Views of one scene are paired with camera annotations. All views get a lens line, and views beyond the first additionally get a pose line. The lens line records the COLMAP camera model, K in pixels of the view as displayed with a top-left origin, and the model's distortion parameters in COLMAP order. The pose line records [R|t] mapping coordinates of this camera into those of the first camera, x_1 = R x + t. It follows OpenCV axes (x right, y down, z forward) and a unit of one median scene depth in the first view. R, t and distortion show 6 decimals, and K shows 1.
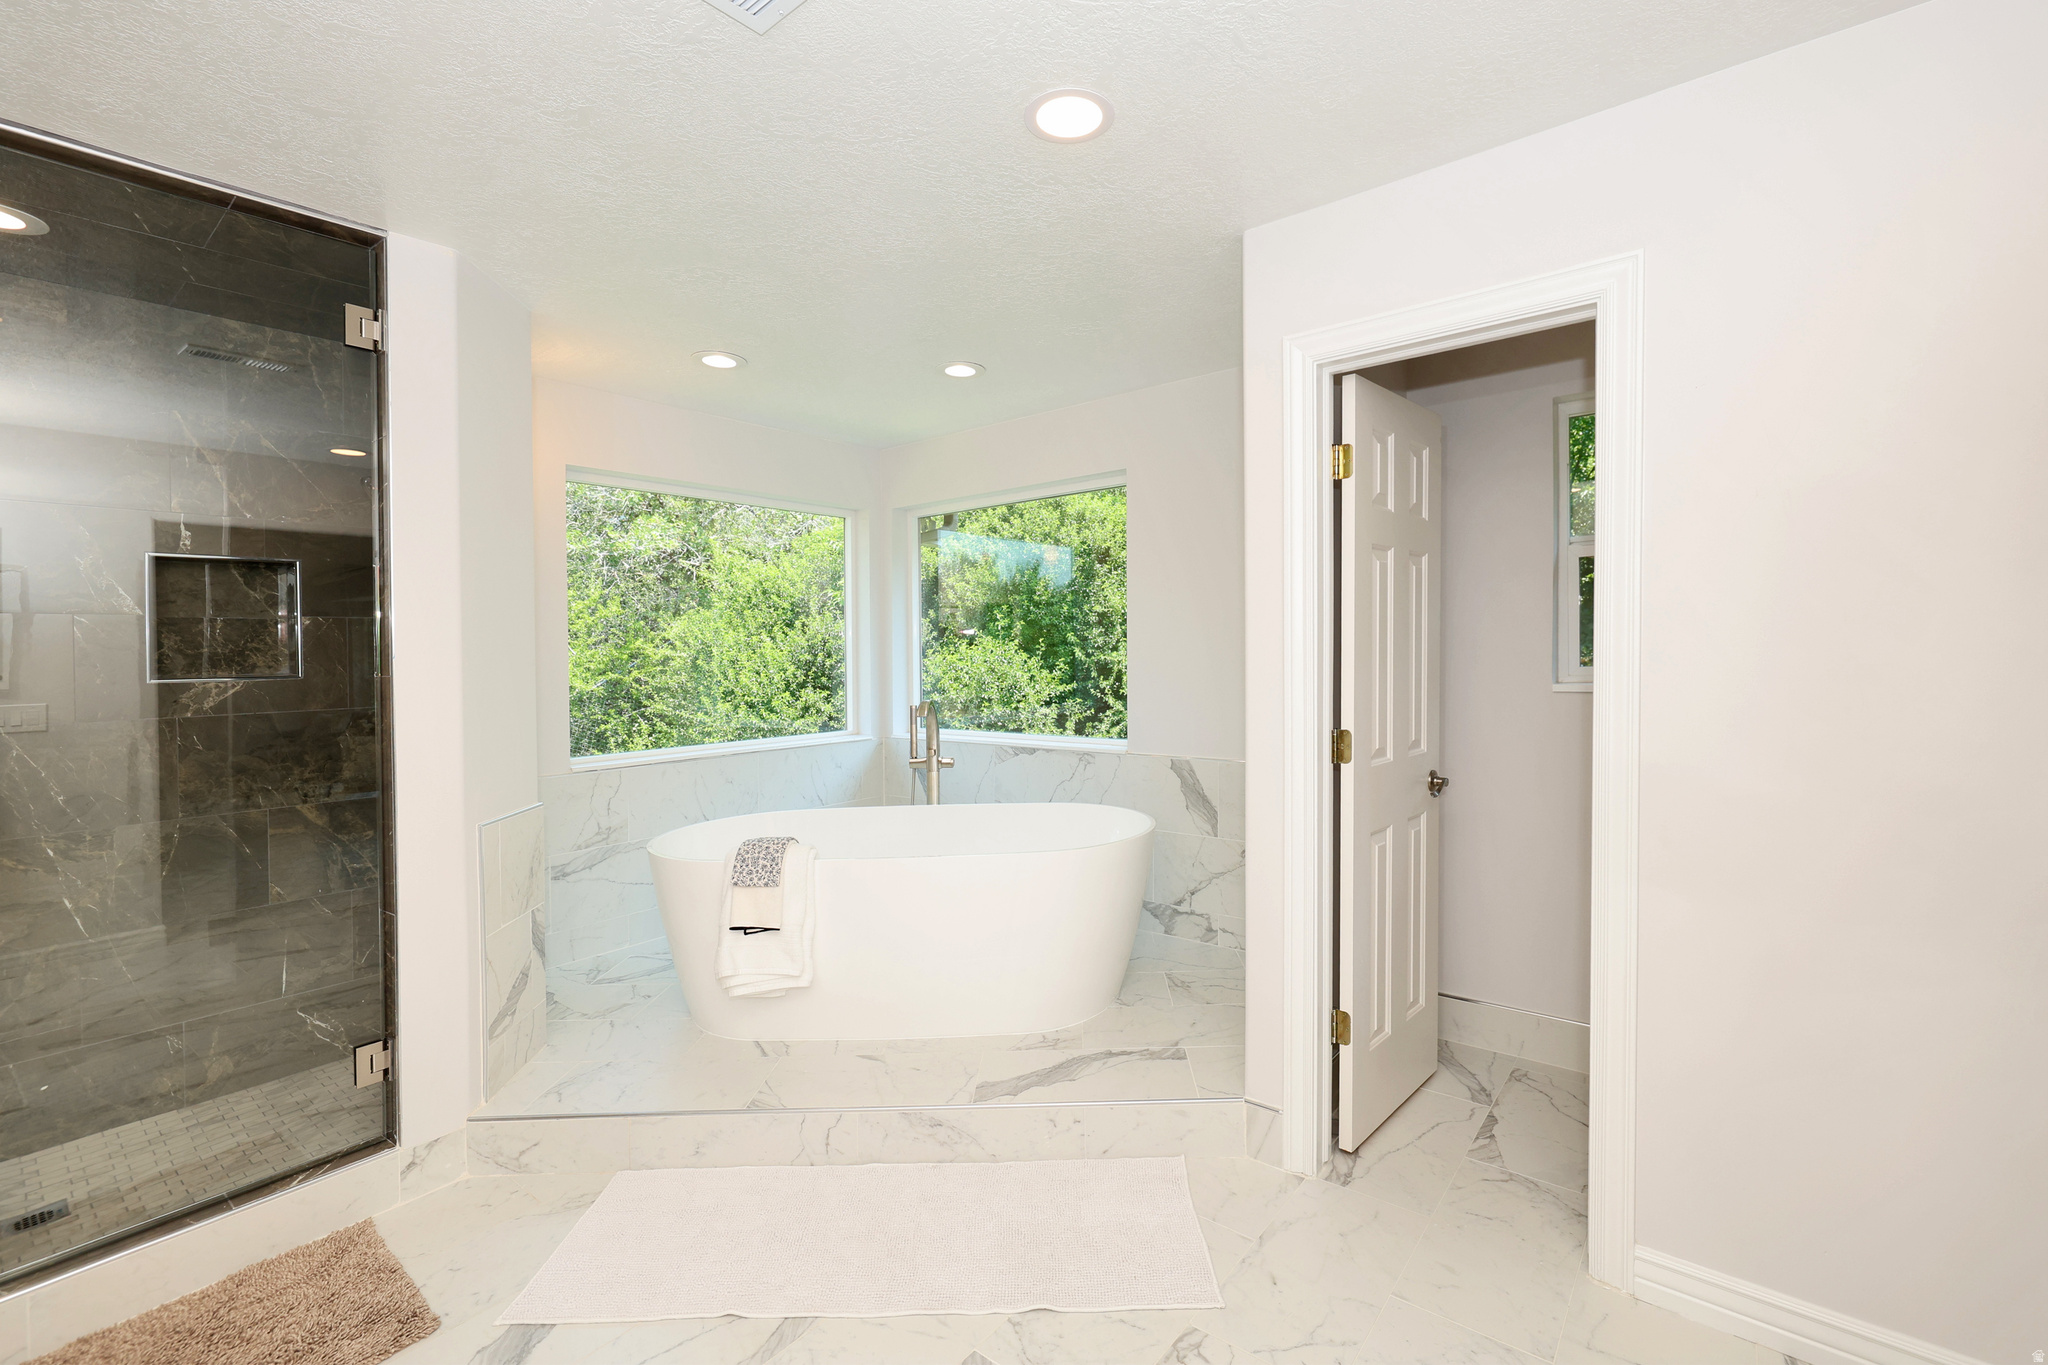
lens RADIAL K [[859.7, 0, 1030.4], [0, 859.7, 668.2], [0, 0, 1]] dist [-0.000670, -0.000256]
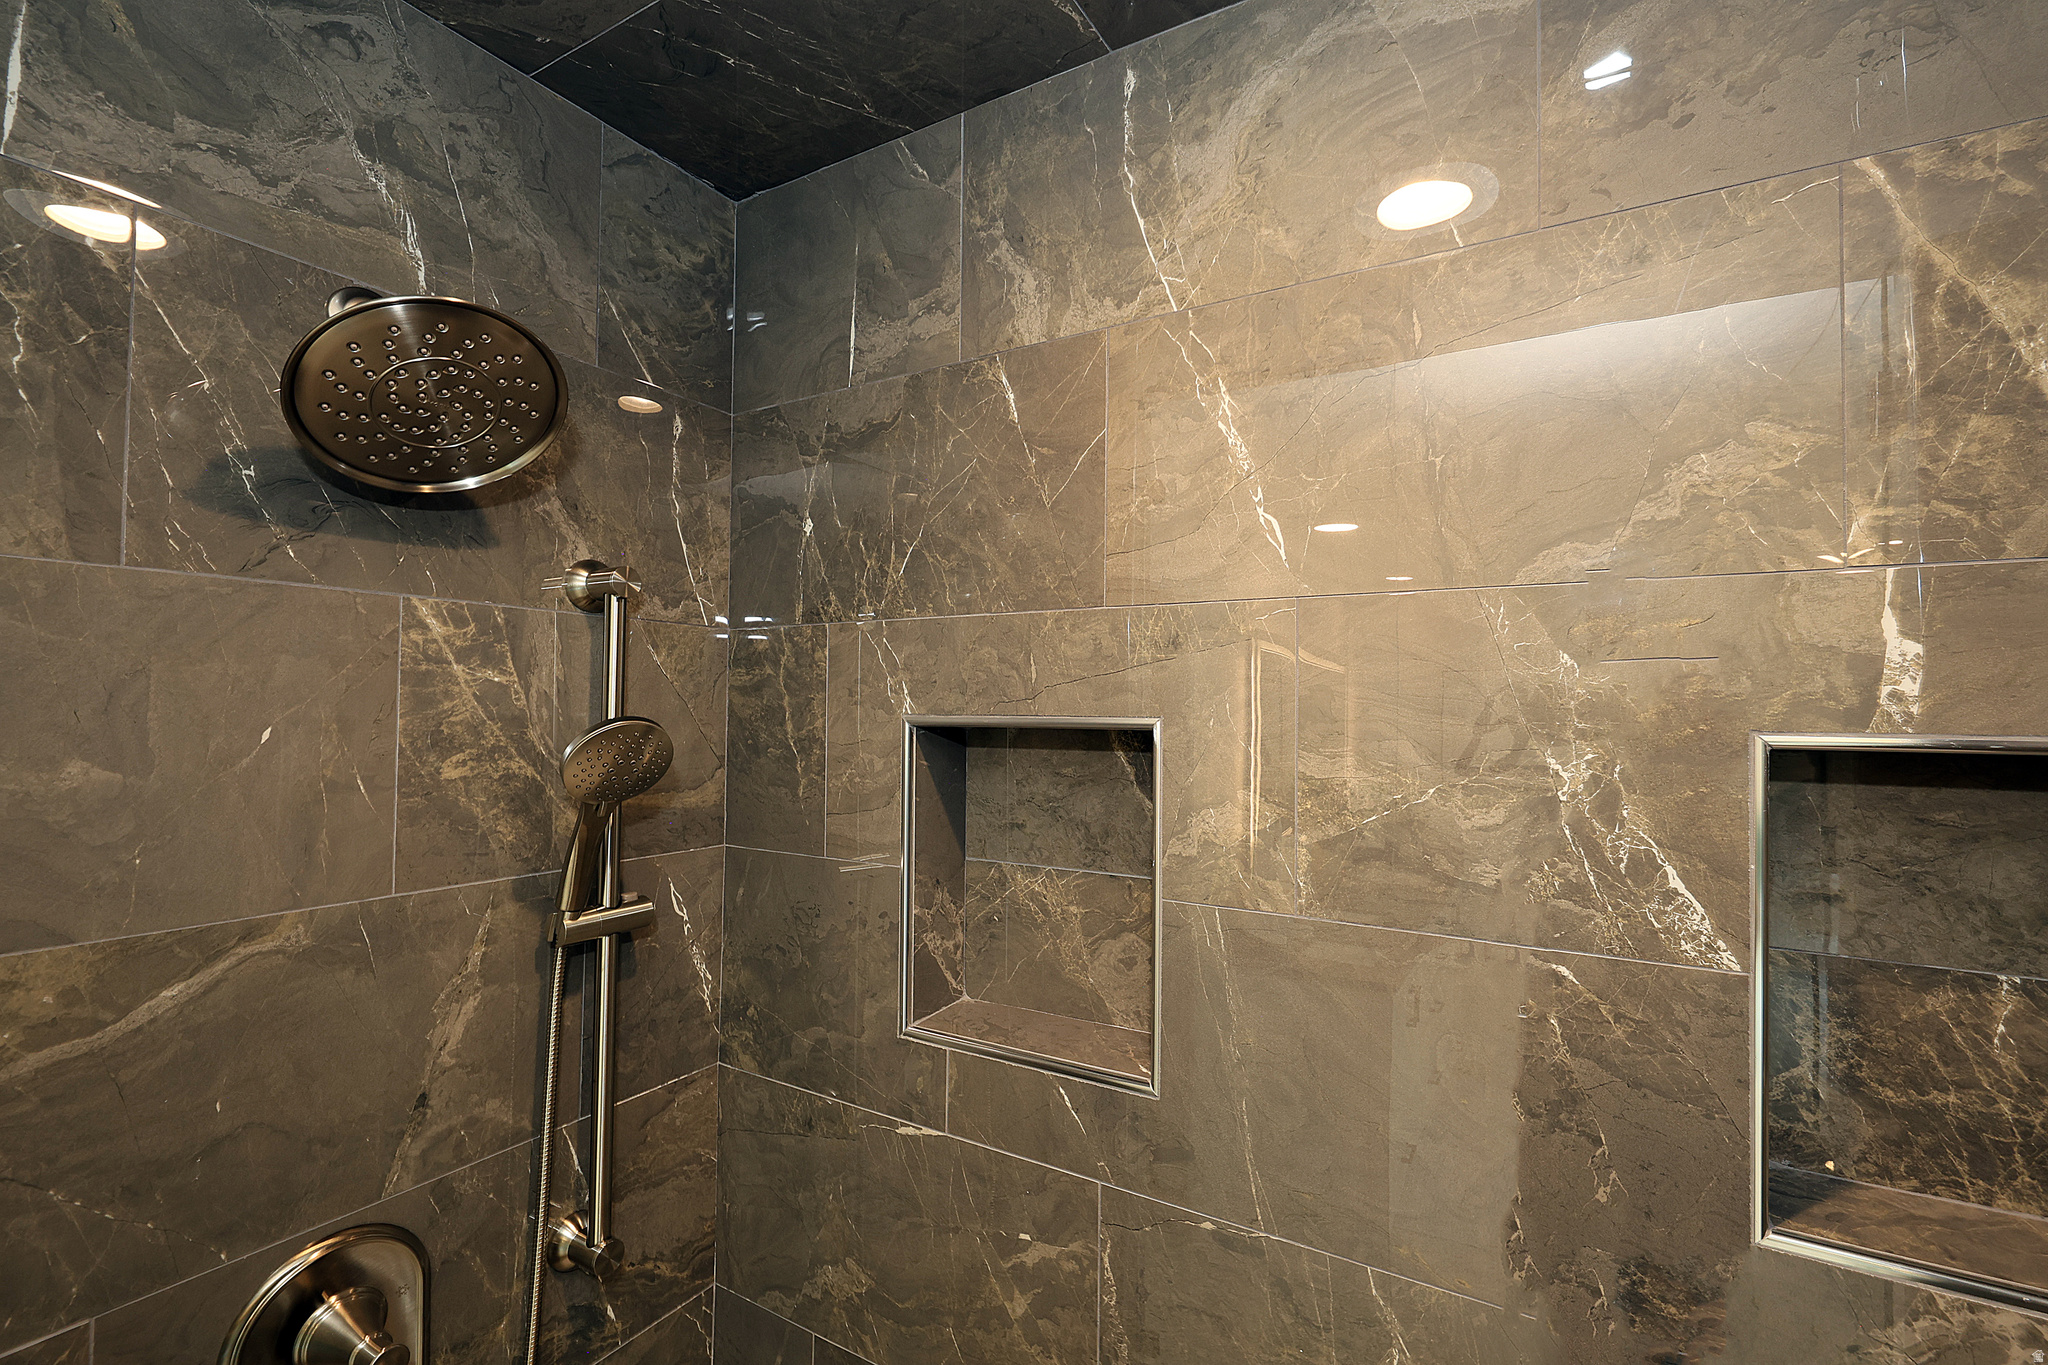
lens RADIAL K [[859.7, 0, 1032.2], [0, 859.7, 683.8], [0, 0, 1]] dist [-0.000670, -0.000256]
pose [[0.158762, -0.024765, -0.987006, -0.784997], [-0.023302, 0.999313, -0.028822, -0.134808], [0.987042, 0.027575, 0.158076, 0.721535]]
